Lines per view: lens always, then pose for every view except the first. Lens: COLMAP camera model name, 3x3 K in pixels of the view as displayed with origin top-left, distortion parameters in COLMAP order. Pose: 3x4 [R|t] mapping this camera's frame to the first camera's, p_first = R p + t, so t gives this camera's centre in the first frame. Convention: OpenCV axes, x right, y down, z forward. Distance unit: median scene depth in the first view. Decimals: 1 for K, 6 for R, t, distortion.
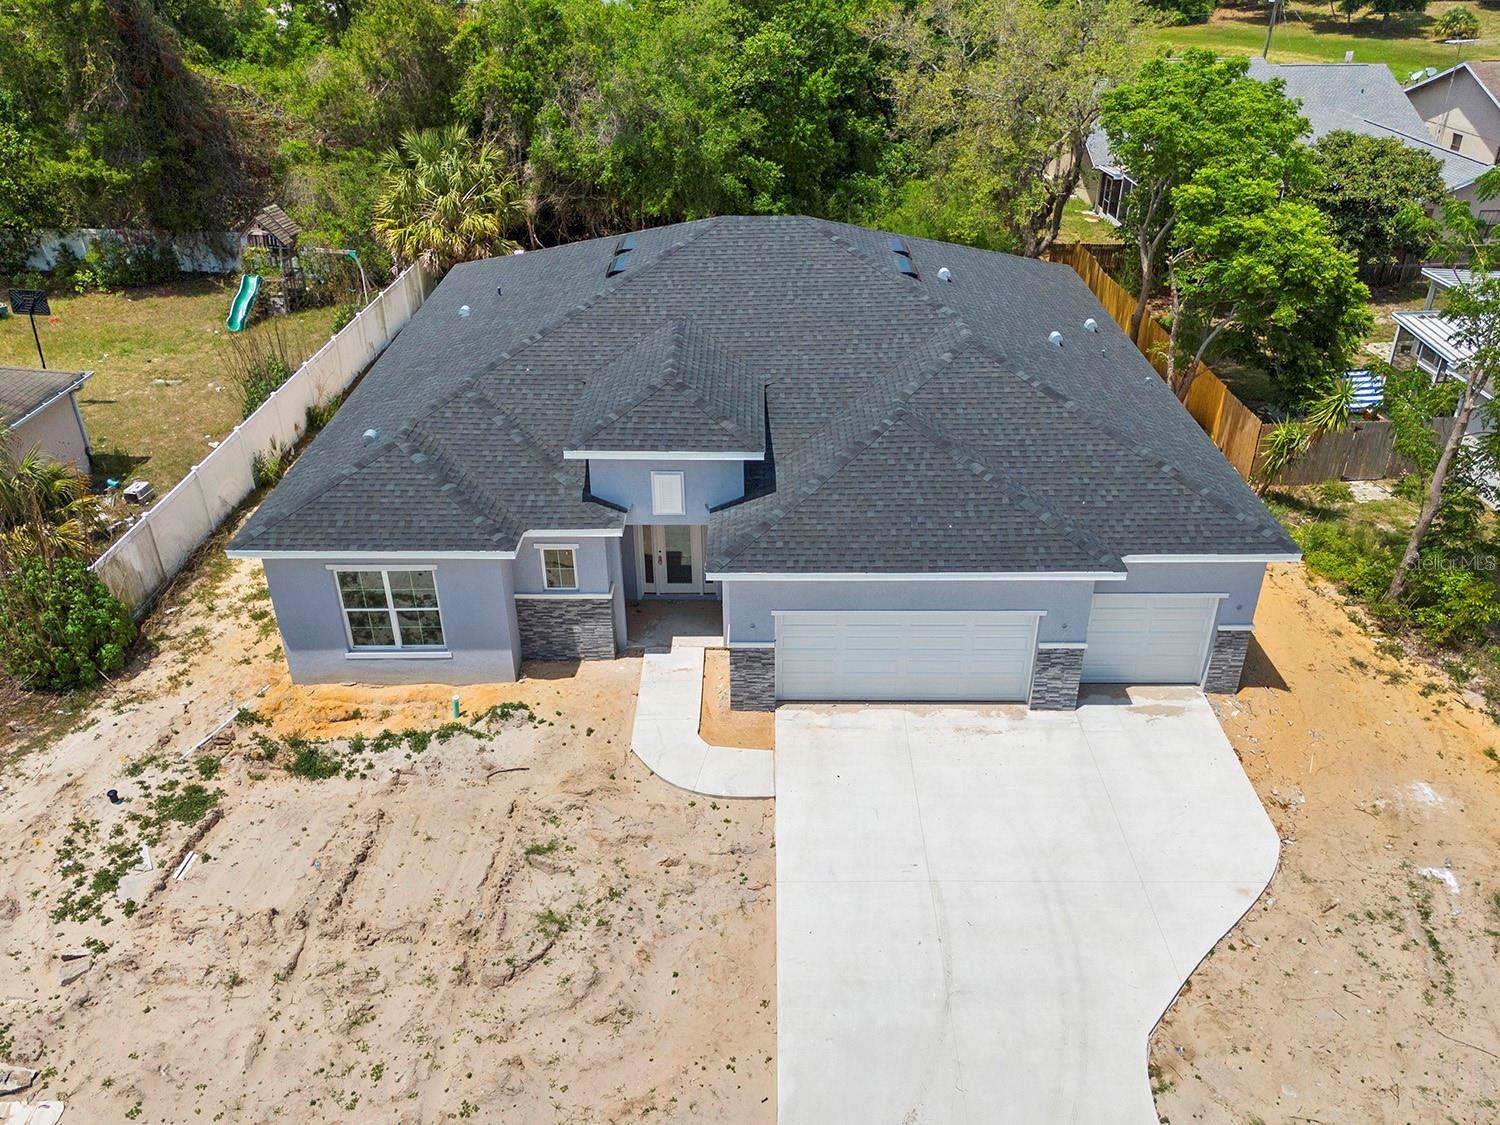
lens RADIAL K [[1175.6, 0, 771.0], [0, 1175.6, 584.7], [0, 0, 1]] dist [0.066725, -0.064469]
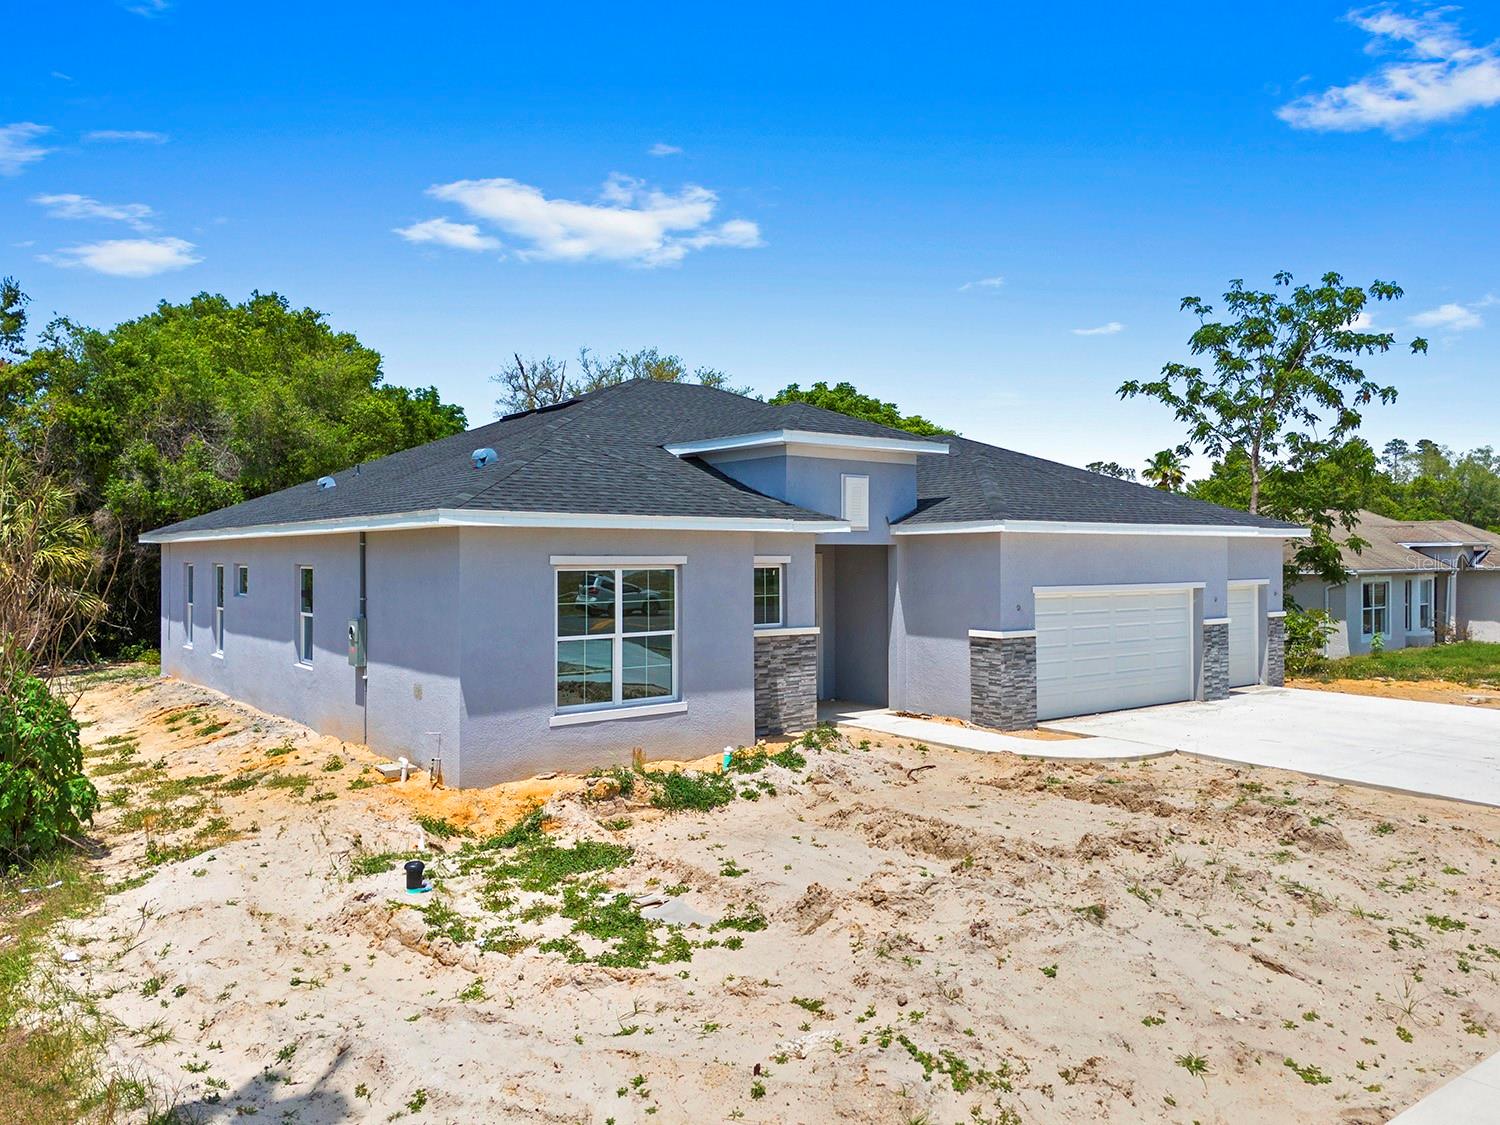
lens RADIAL K [[1106.1, 0, 746.7], [0, 1106.1, 566.2], [0, 0, 1]] dist [0.094316, -0.106111]
pose [[0.797968, -0.011182, 0.602596, -0.656645], [0.312464, 0.862642, -0.397763, 0.267578], [-0.515376, 0.505692, 0.691854, 0.512186]]
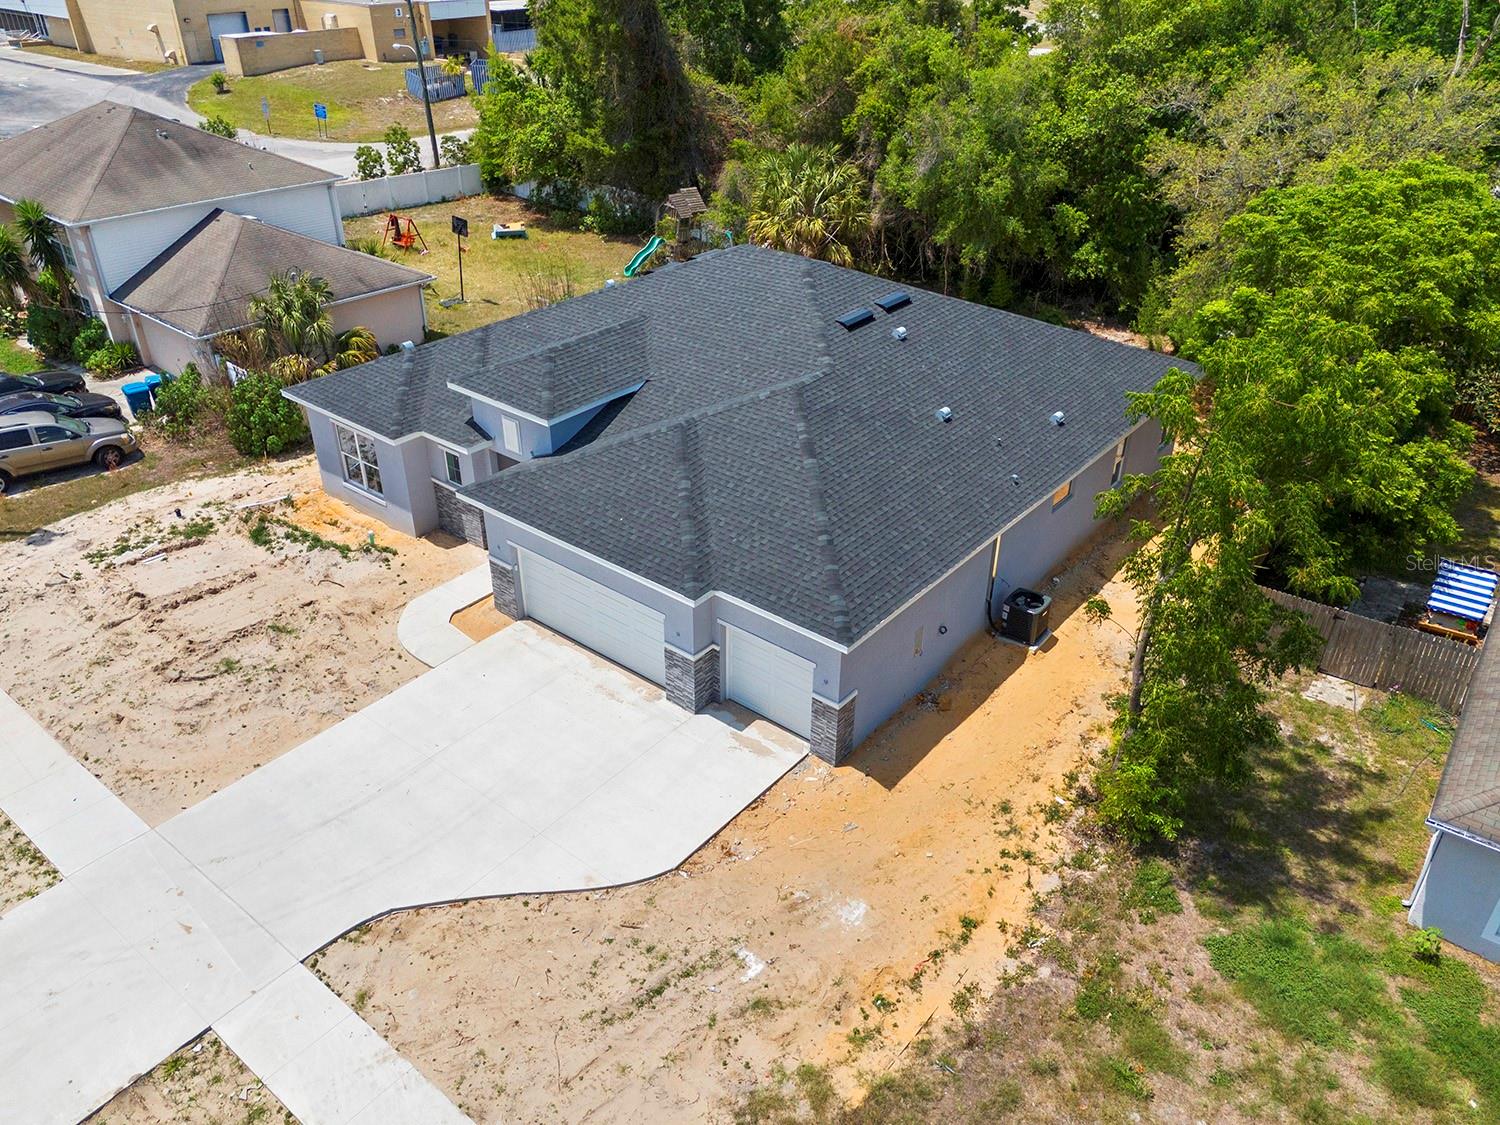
lens RADIAL K [[1106.1, 0, 746.7], [0, 1106.1, 566.2], [0, 0, 1]] dist [0.094316, -0.106111]
pose [[0.769296, 0.329273, -0.547506, 0.855030], [-0.327611, 0.939026, 0.104411, -0.159084], [0.548502, 0.099046, 0.830262, 0.135846]]
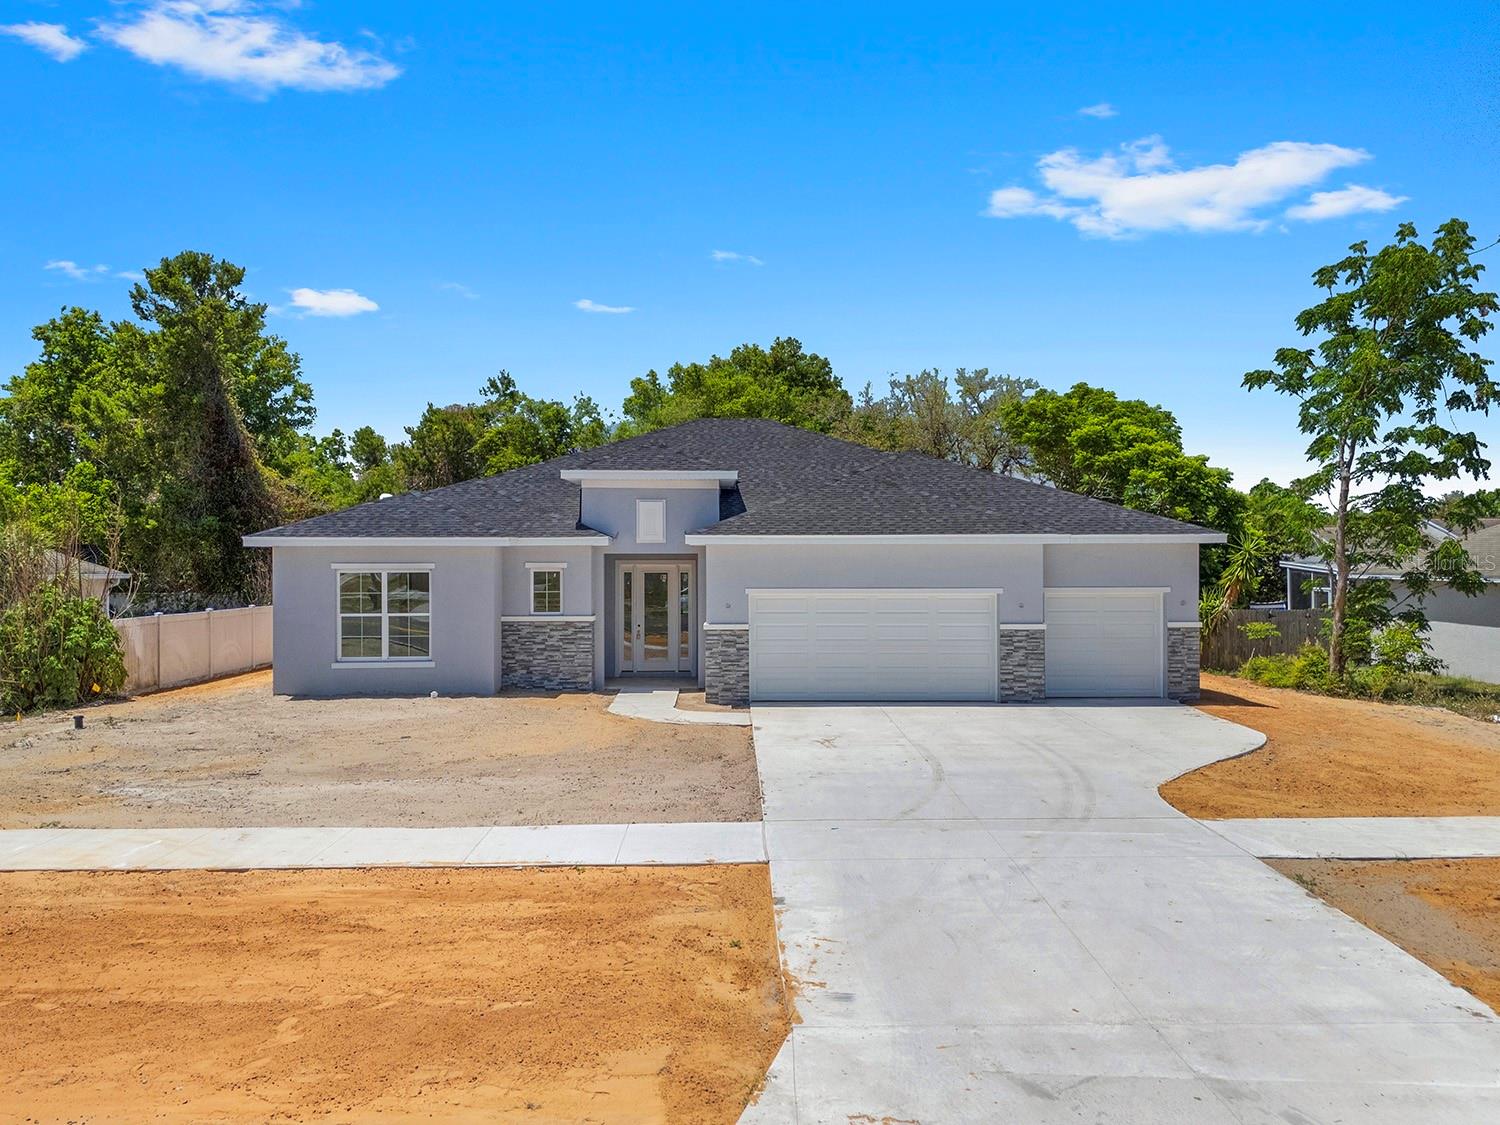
lens RADIAL K [[1114.6, 0, 750.0], [0, 1114.6, 562.5], [0, 0, 1]] dist [0.064936, -0.048647]
pose [[0.999831, -0.006413, 0.017257, -0.012430], [0.014288, 0.861431, -0.507673, 0.502510], [-0.011610, 0.507834, 0.861377, 0.114499]]
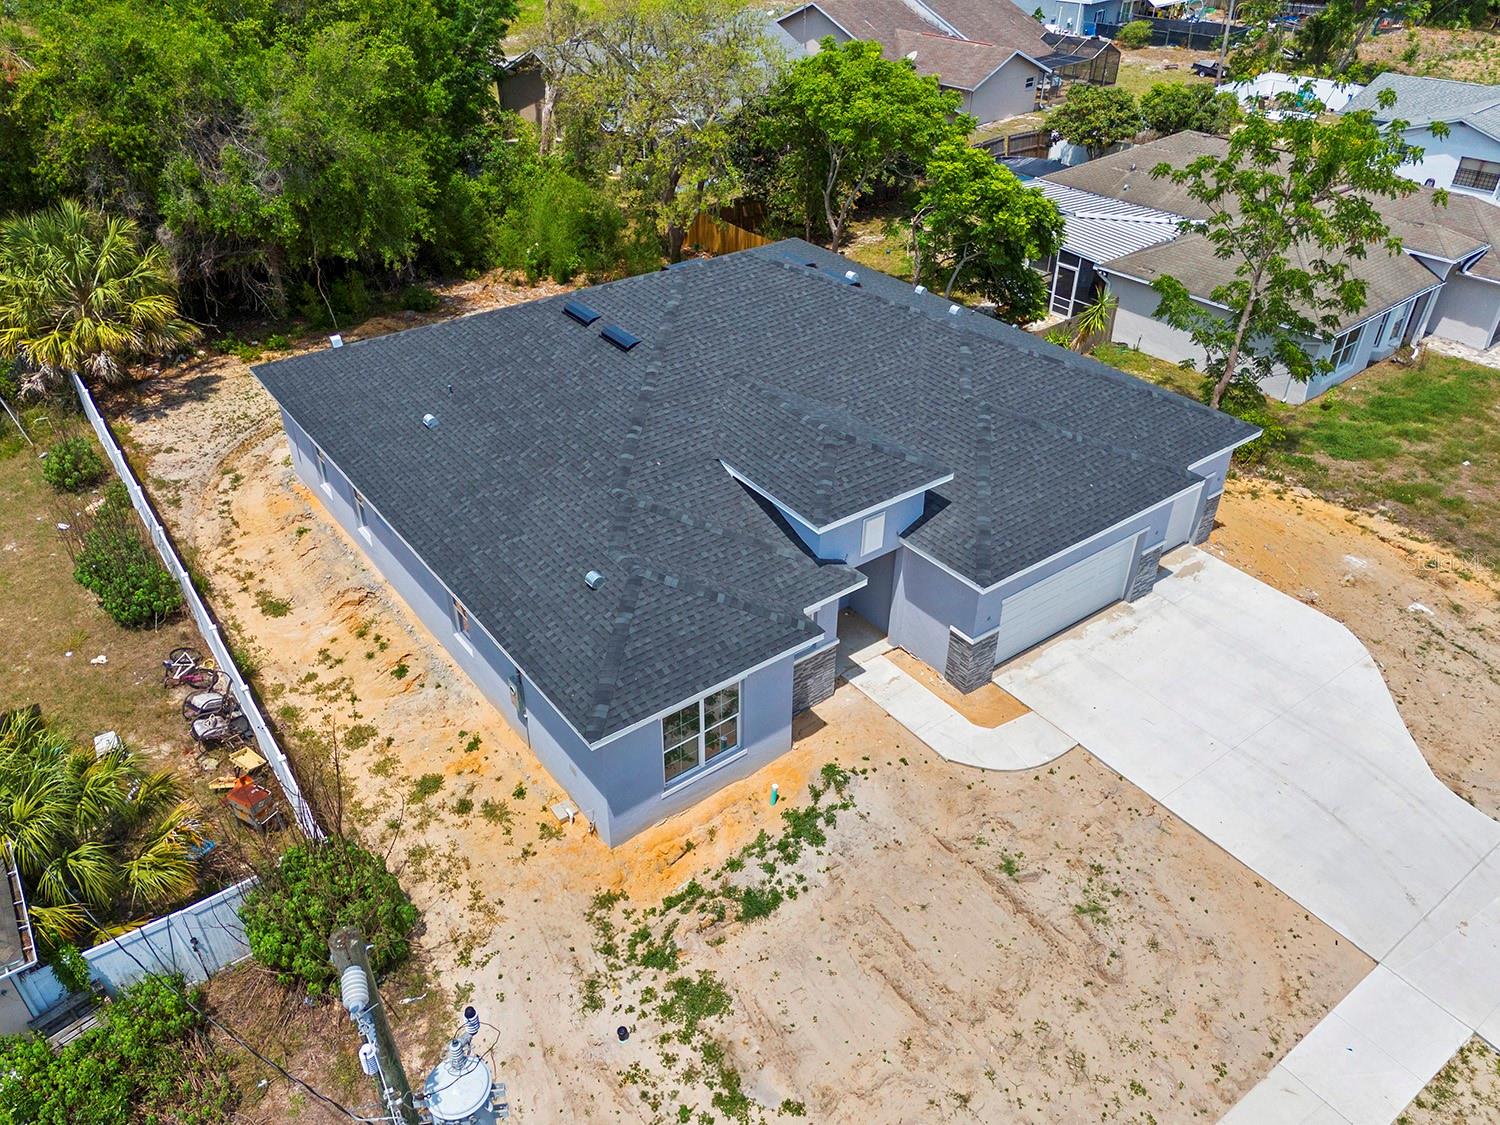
lens RADIAL K [[1114.6, 0, 750.0], [0, 1114.6, 562.5], [0, 0, 1]] dist [0.064936, -0.048647]
pose [[0.802881, -0.333400, 0.494193, -0.719092], [0.300007, 0.942334, 0.148330, -0.247139], [-0.515148, 0.029170, 0.856604, 0.171964]]
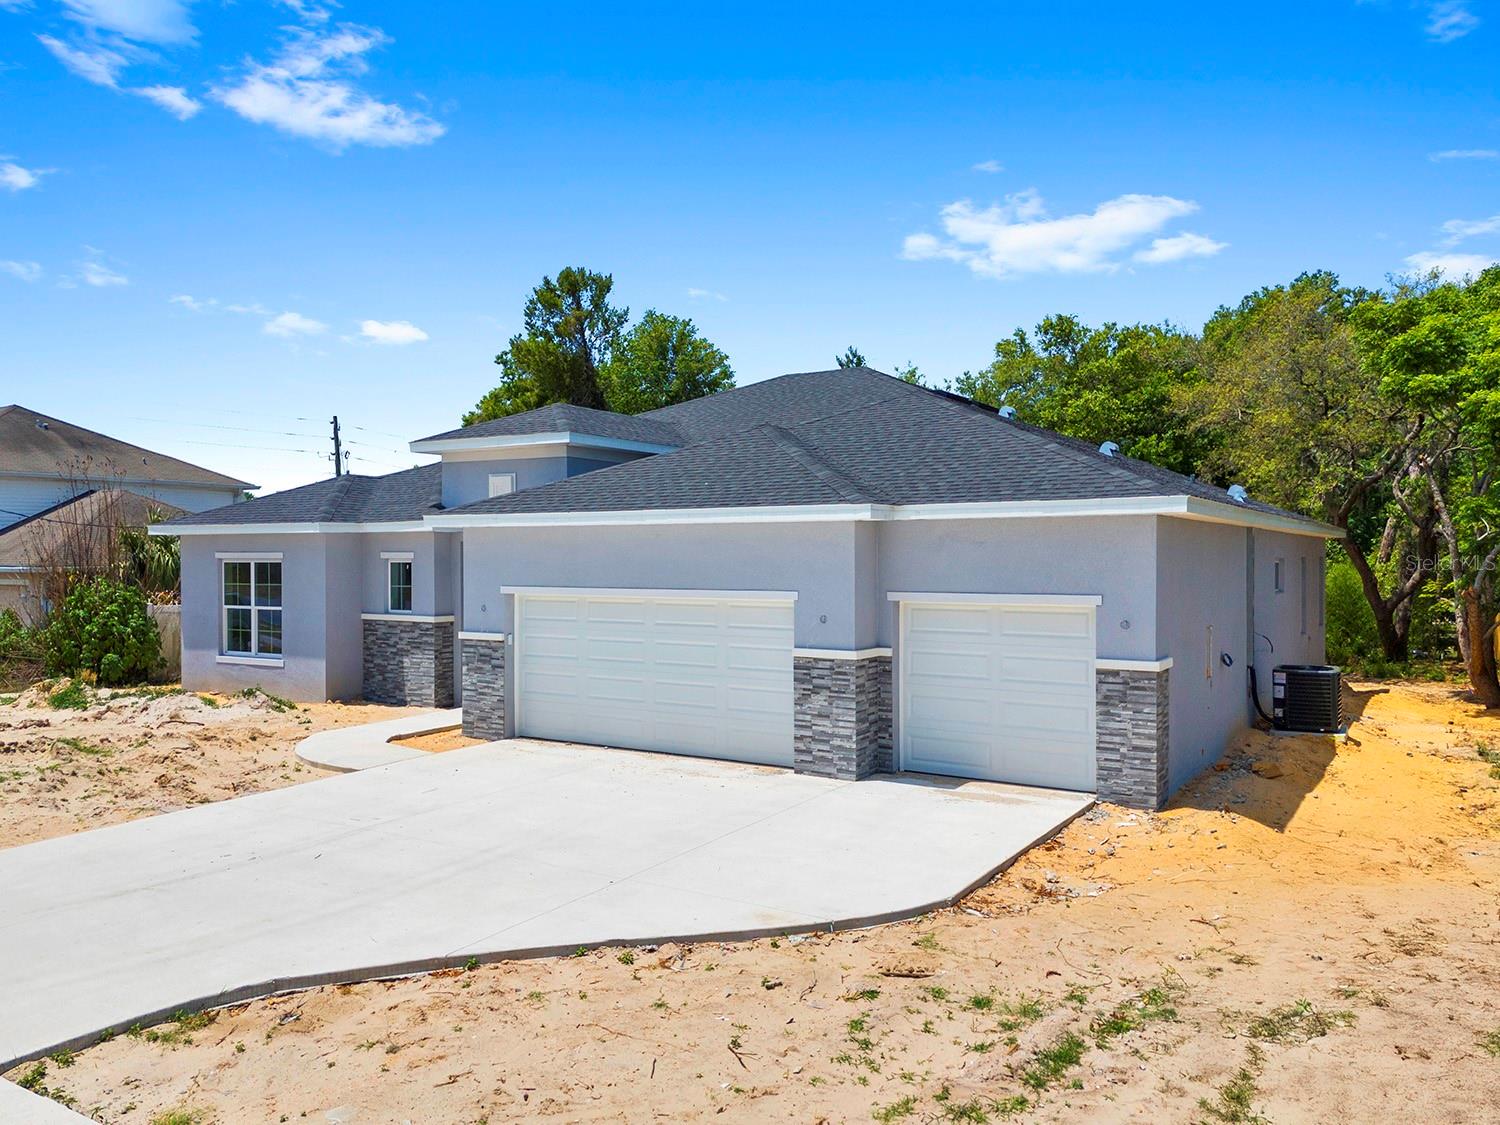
lens RADIAL K [[1114.6, 0, 750.0], [0, 1114.6, 562.5], [0, 0, 1]] dist [0.064936, -0.048647]
pose [[0.841700, -0.002599, -0.539939, 0.543788], [-0.271176, 0.862690, -0.426883, 0.281512], [0.466909, 0.505726, 0.725422, 0.504392]]
